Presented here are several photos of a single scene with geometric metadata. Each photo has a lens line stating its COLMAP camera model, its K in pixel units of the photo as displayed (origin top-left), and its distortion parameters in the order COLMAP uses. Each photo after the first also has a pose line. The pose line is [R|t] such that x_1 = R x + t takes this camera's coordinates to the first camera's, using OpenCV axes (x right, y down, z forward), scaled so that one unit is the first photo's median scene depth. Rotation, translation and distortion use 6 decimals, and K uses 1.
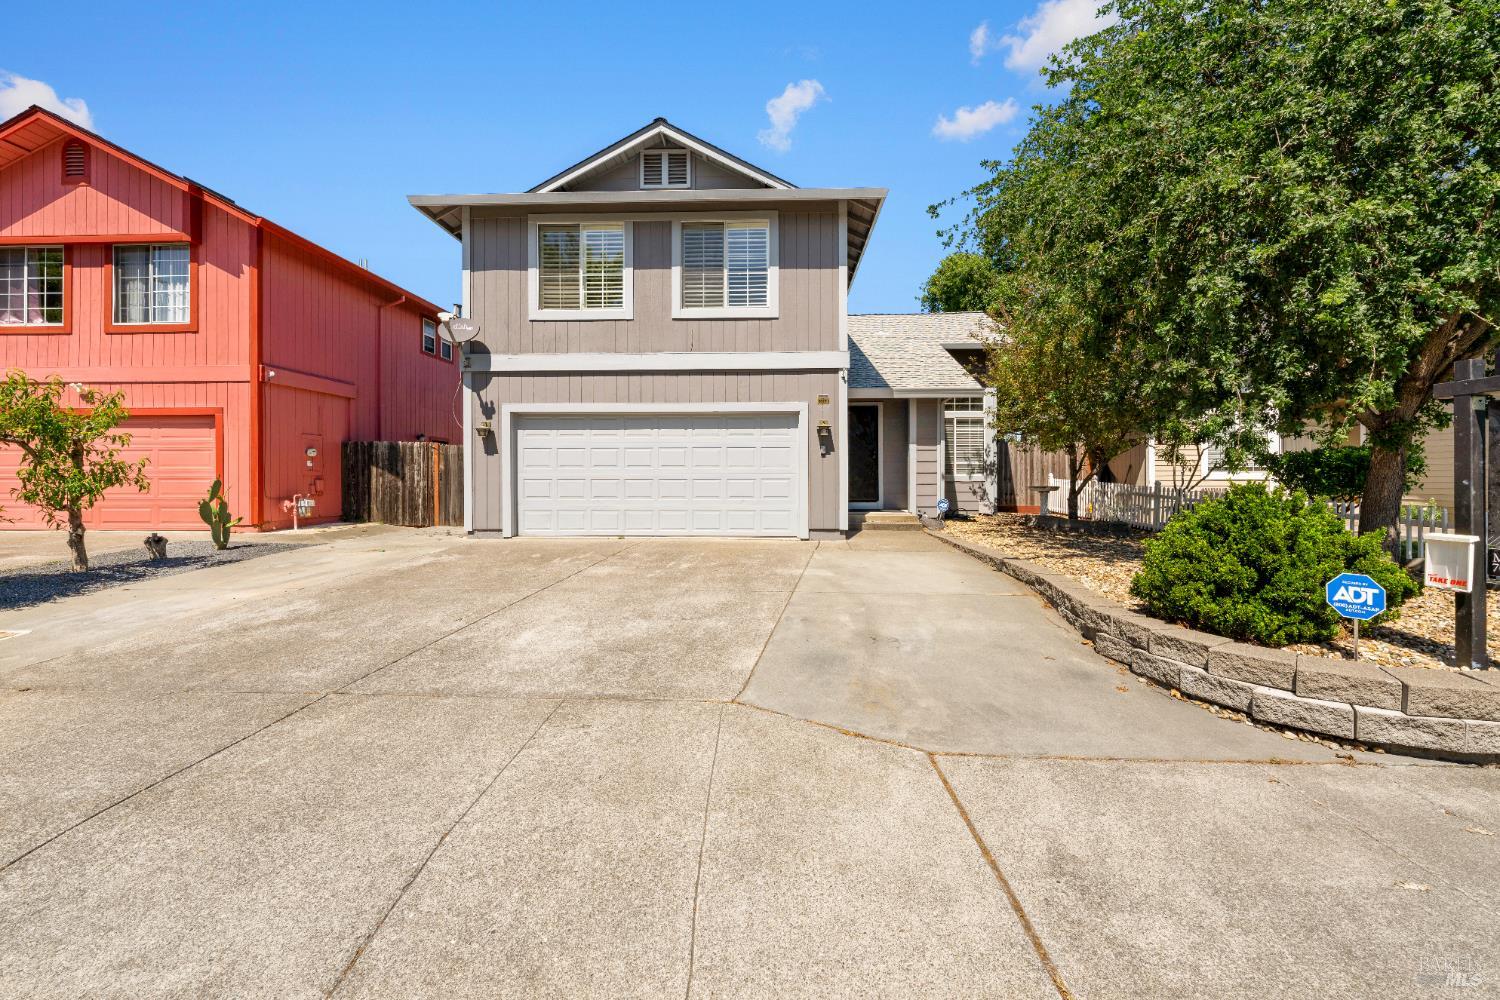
lens RADIAL K [[621.5, 0, 752.0], [0, 621.5, 483.9], [0, 0, 1]] dist [0.000099, 0.000521]
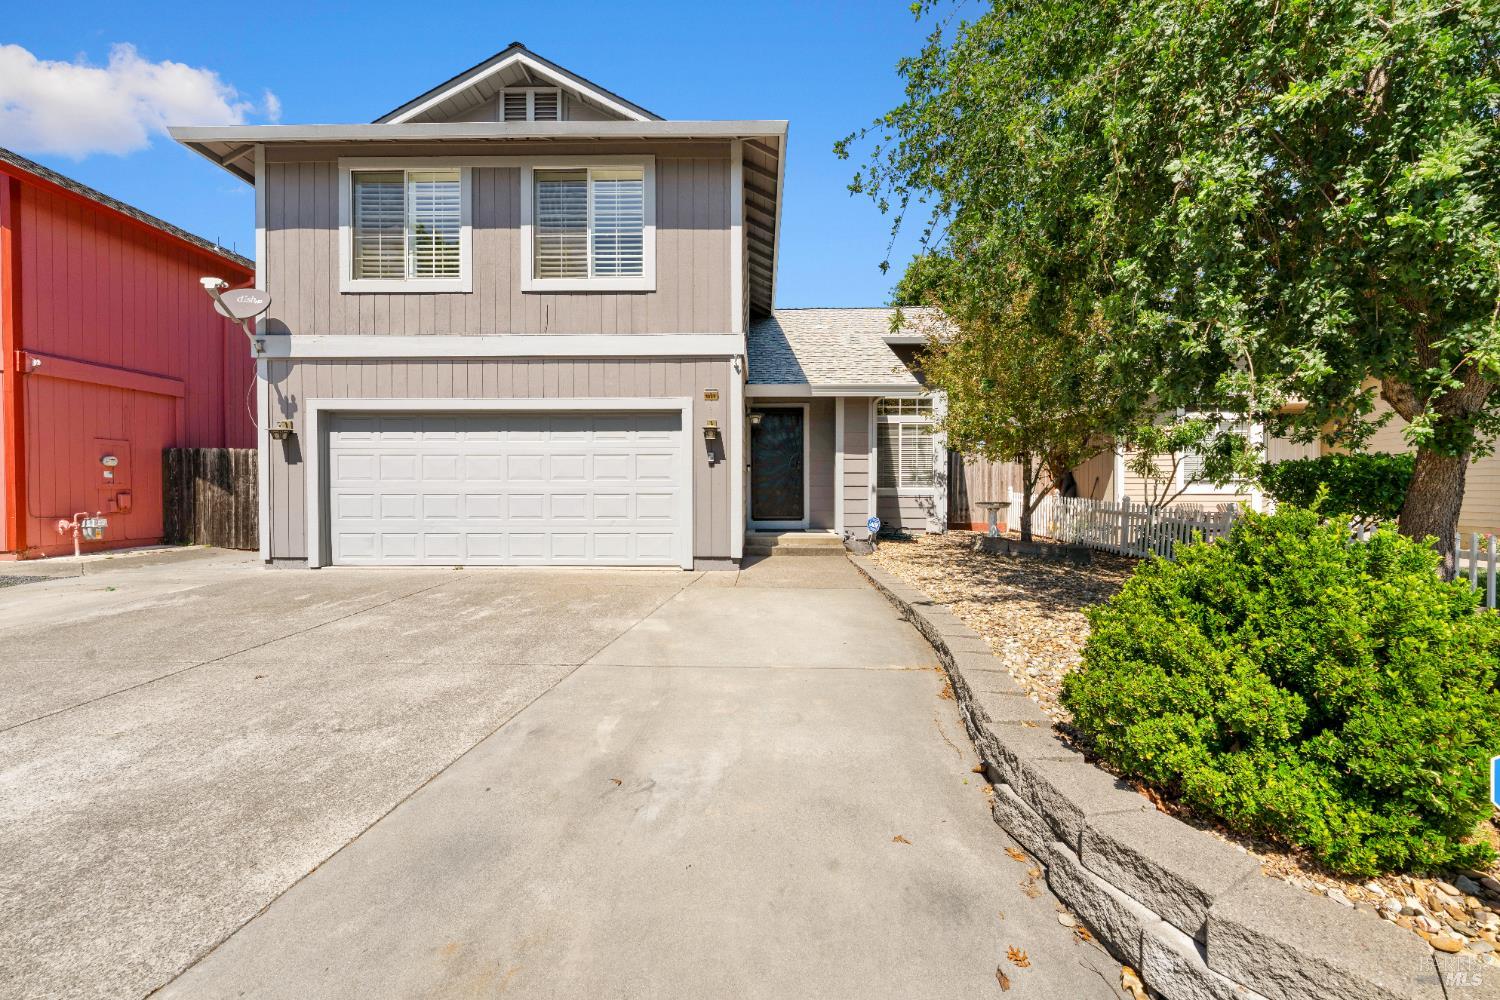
lens RADIAL K [[612.0, 0, 750.2], [0, 612.0, 504.7], [0, 0, 1]] dist [0.001324, 0.000384]
pose [[0.999782, -0.000393, 0.020860, 0.144564], [0.000085, 0.999891, 0.014769, -0.005751], [-0.020863, -0.014764, 0.999673, 0.207560]]
